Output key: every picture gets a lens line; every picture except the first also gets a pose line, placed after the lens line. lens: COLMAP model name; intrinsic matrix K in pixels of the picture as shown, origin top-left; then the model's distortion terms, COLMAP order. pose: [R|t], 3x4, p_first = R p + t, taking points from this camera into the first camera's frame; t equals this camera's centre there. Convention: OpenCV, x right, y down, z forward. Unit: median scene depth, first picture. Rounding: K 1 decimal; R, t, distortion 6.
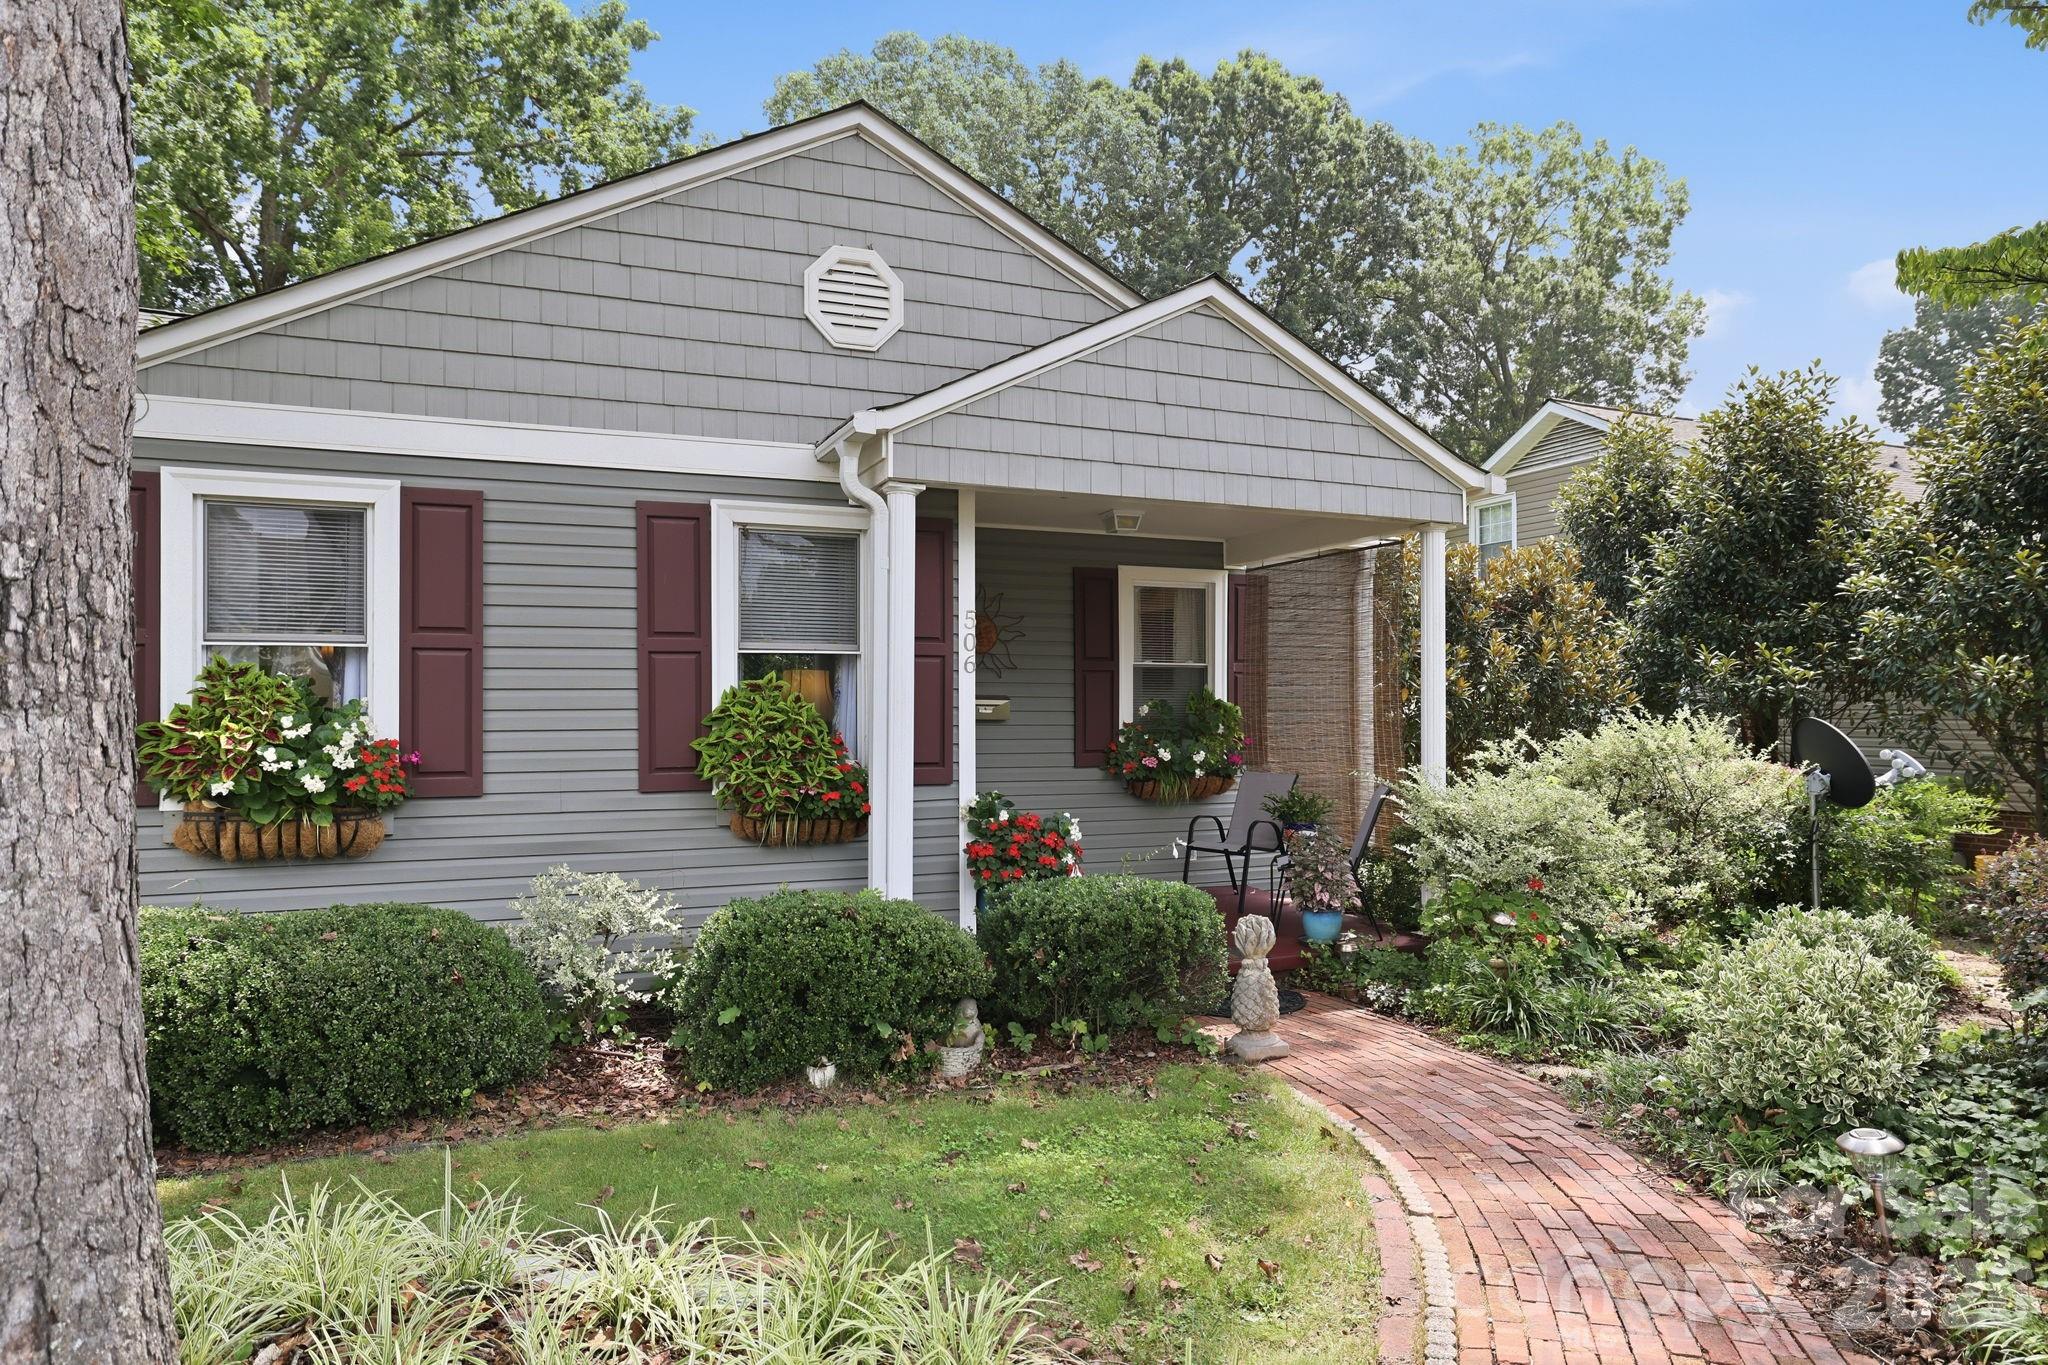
lens RADIAL K [[1278.5, 0, 1019.7], [0, 1278.5, 696.7], [0, 0, 1]] dist [-0.005435, -0.001883]
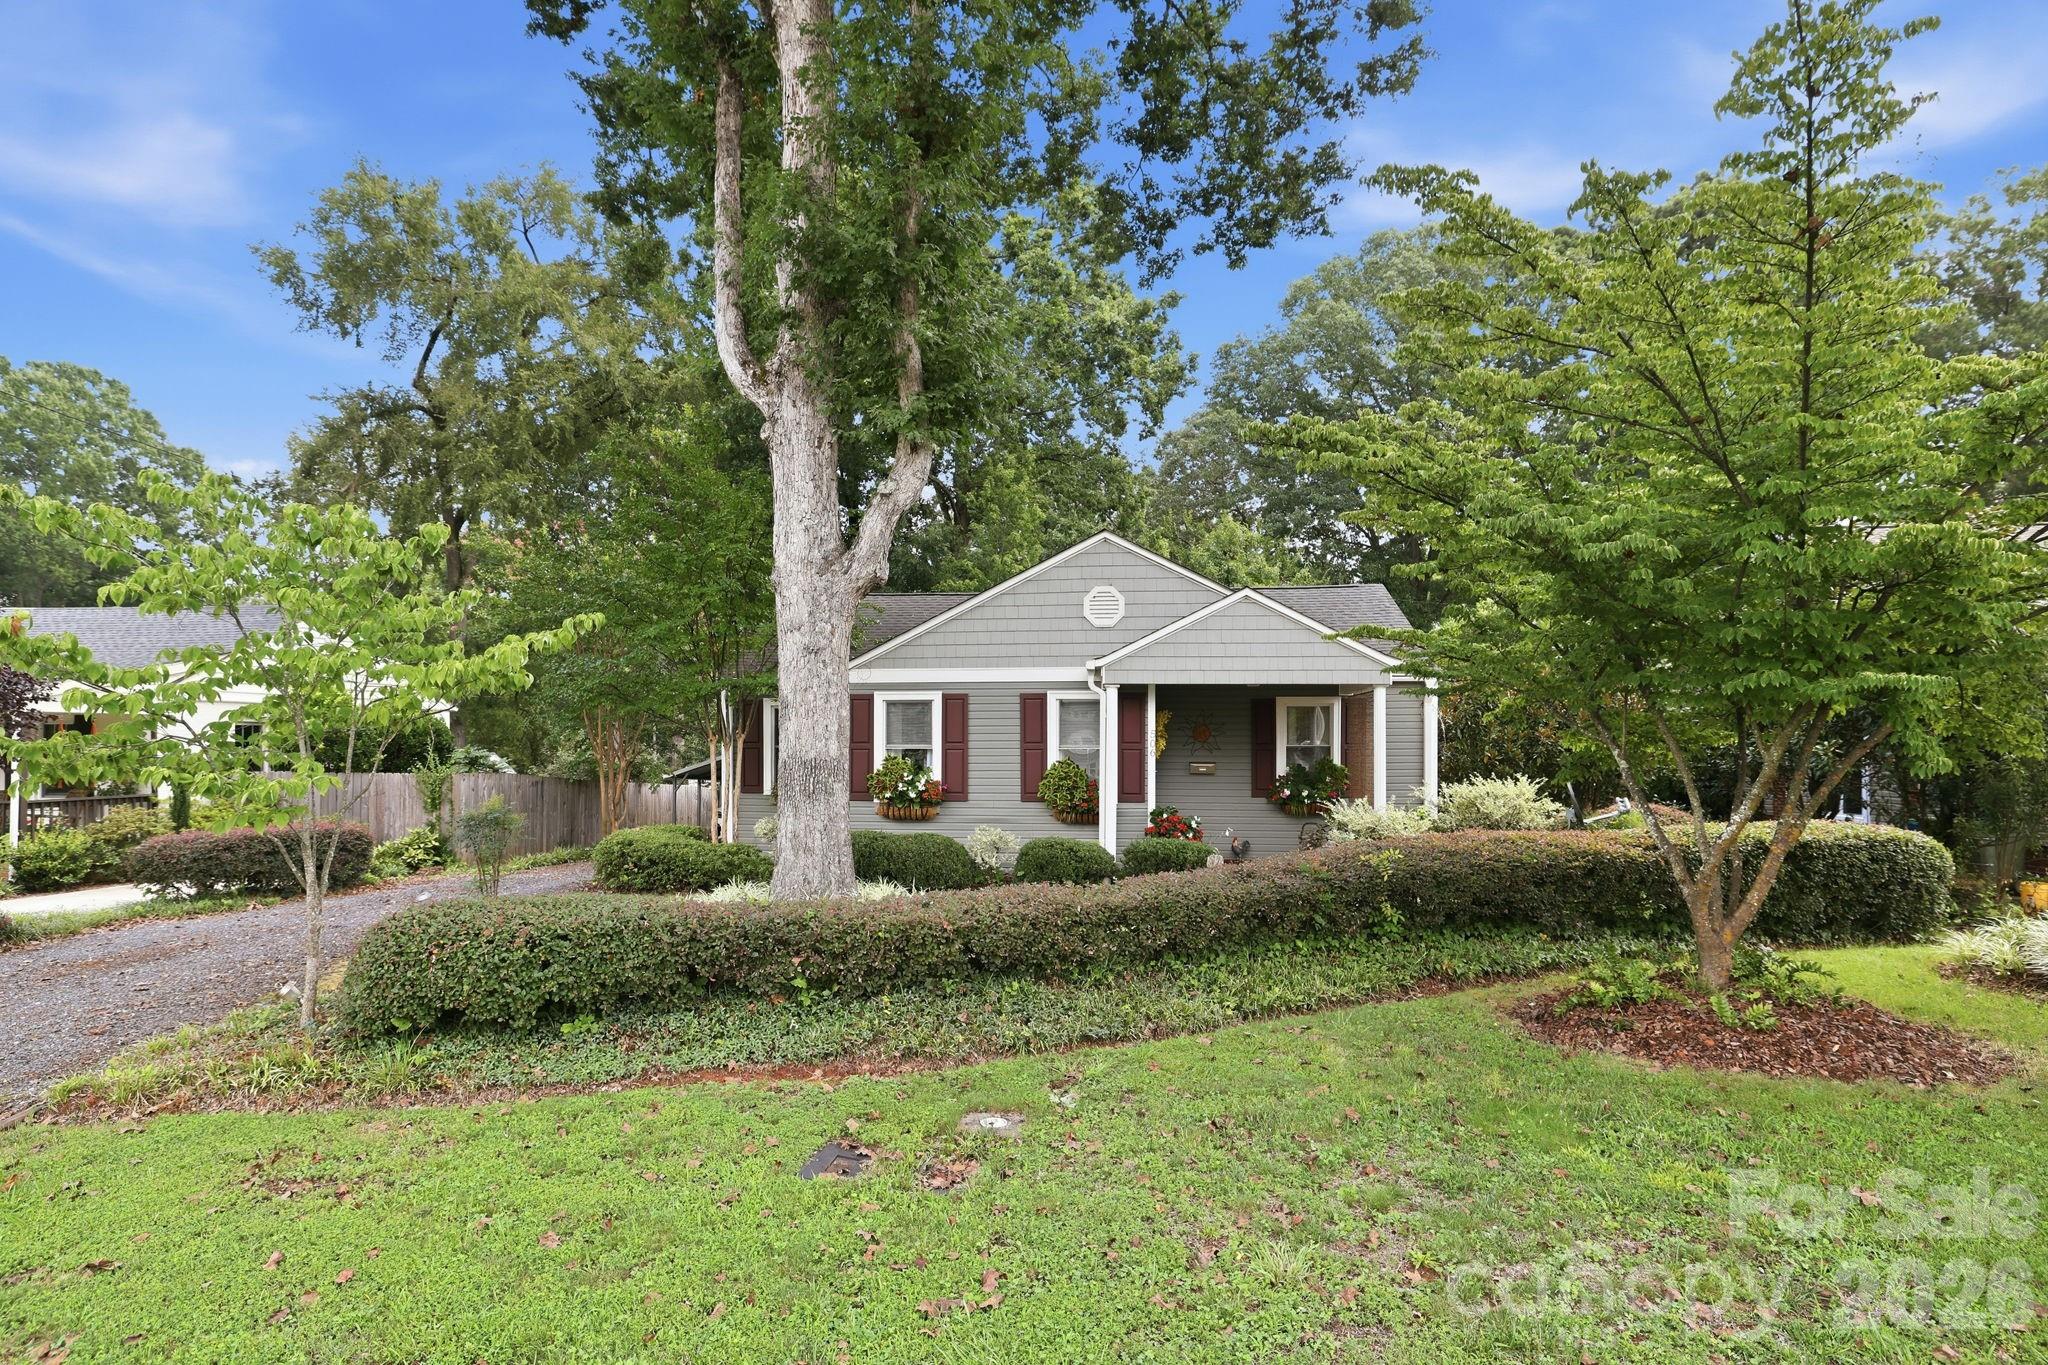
lens RADIAL K [[1048.0, 0, 1035.6], [0, 1048.0, 743.5], [0, 0, 1]] dist [-0.002871, -0.000388]
pose [[0.884279, 0.002156, -0.466955, 0.753536], [0.002003, 0.999963, 0.008411, -0.065124], [0.466955, -0.008373, 0.884241, -0.931157]]
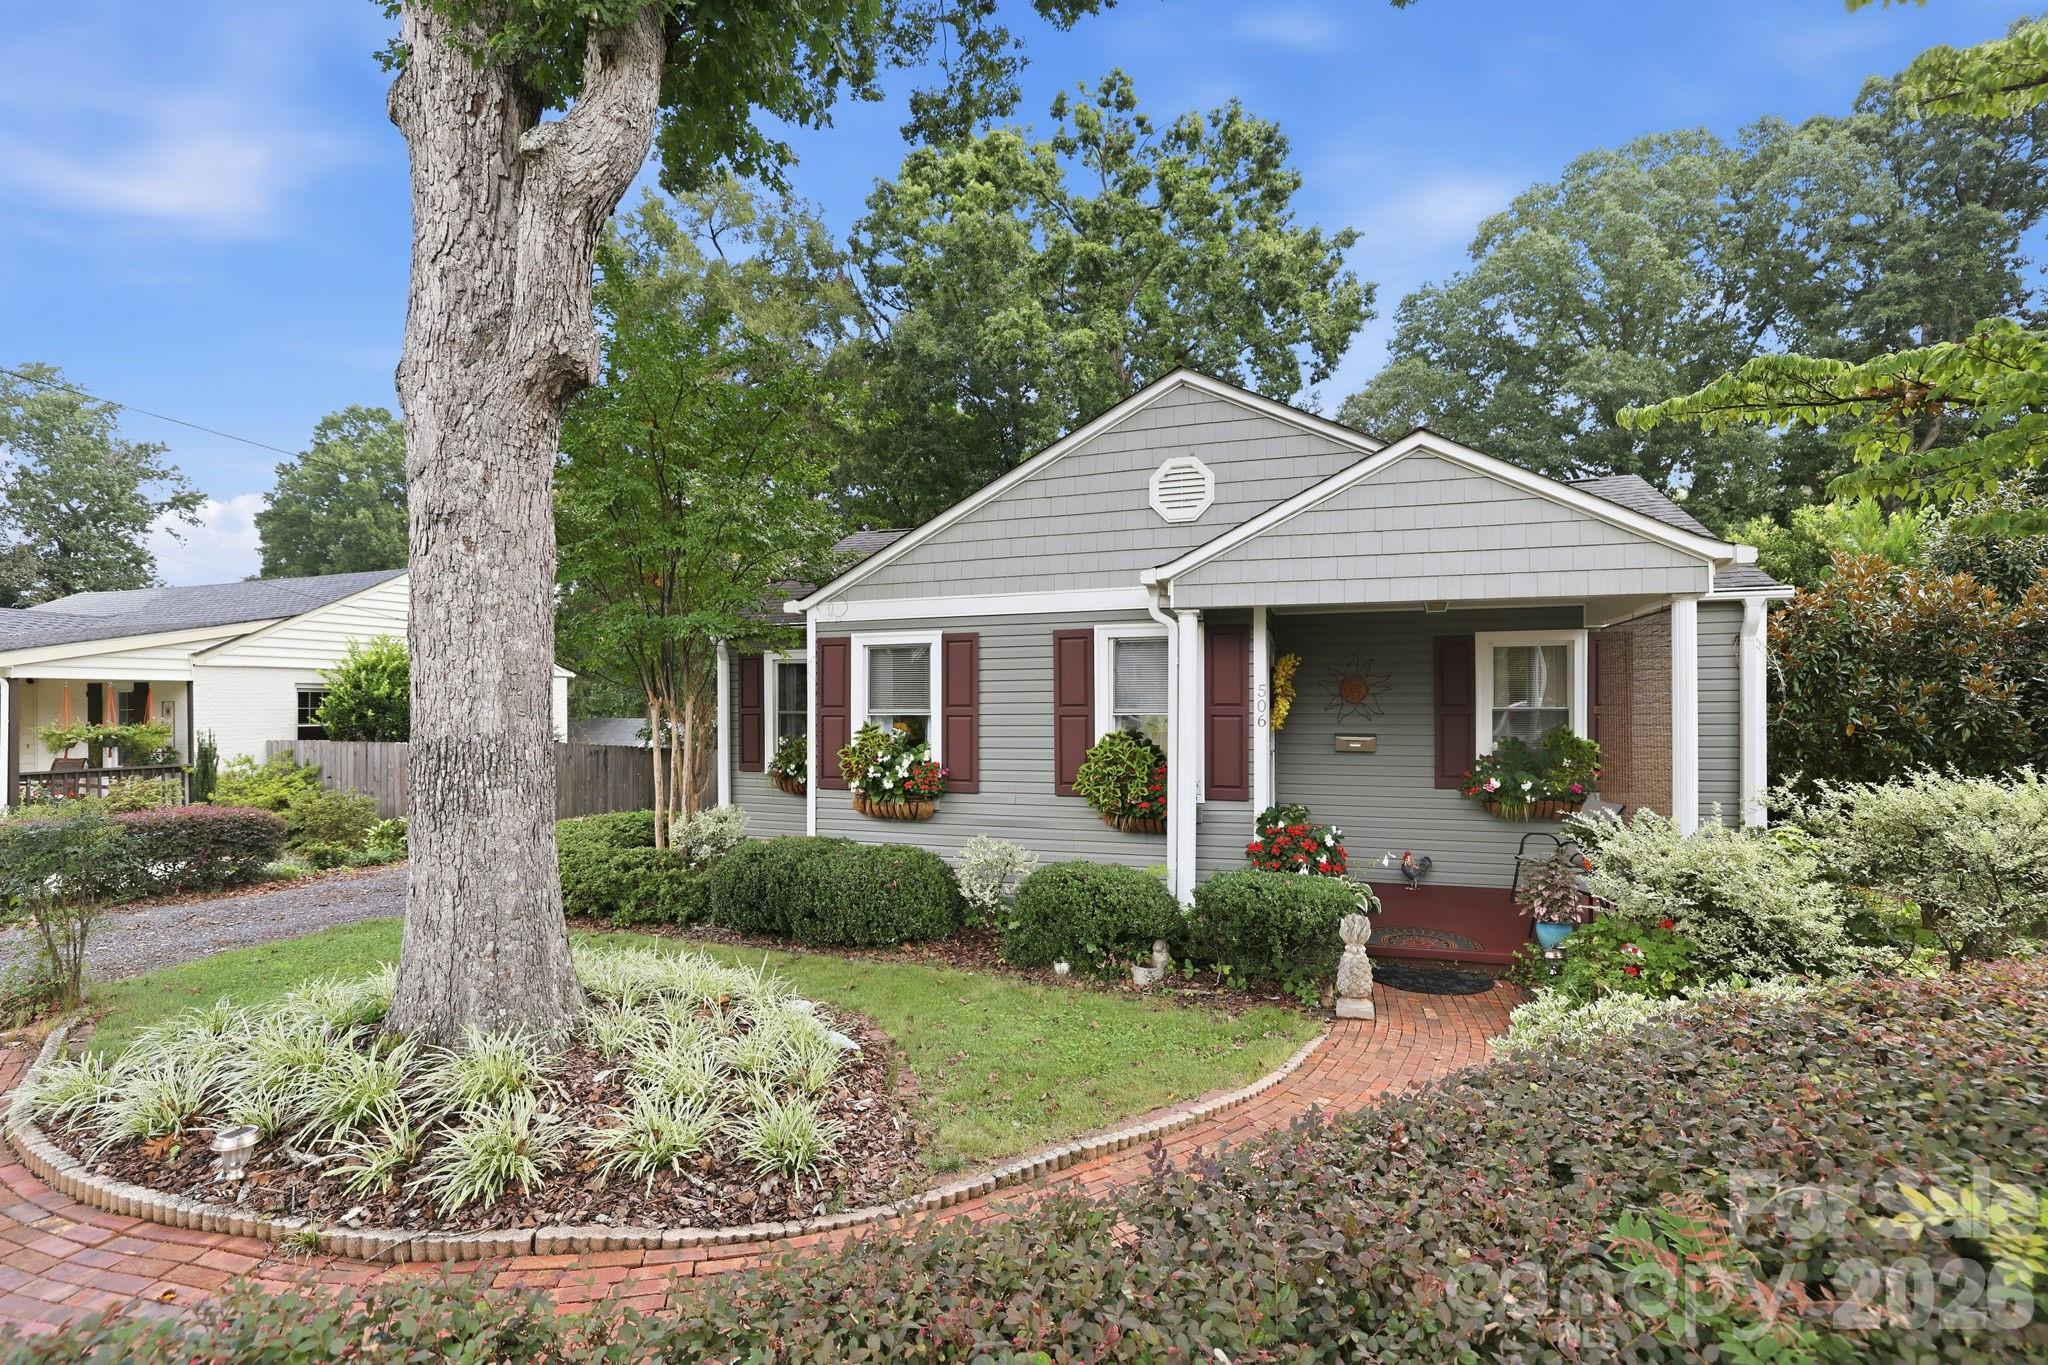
lens RADIAL K [[908.1, 0, 1016.8], [0, 908.1, 710.8], [0, 0, 1]] dist [-0.038922, 0.015909]
pose [[0.748527, 0.001425, -0.663102, 0.488057], [0.007884, 0.999908, 0.011049, -0.055409], [0.663057, -0.013498, 0.748447, 0.025991]]
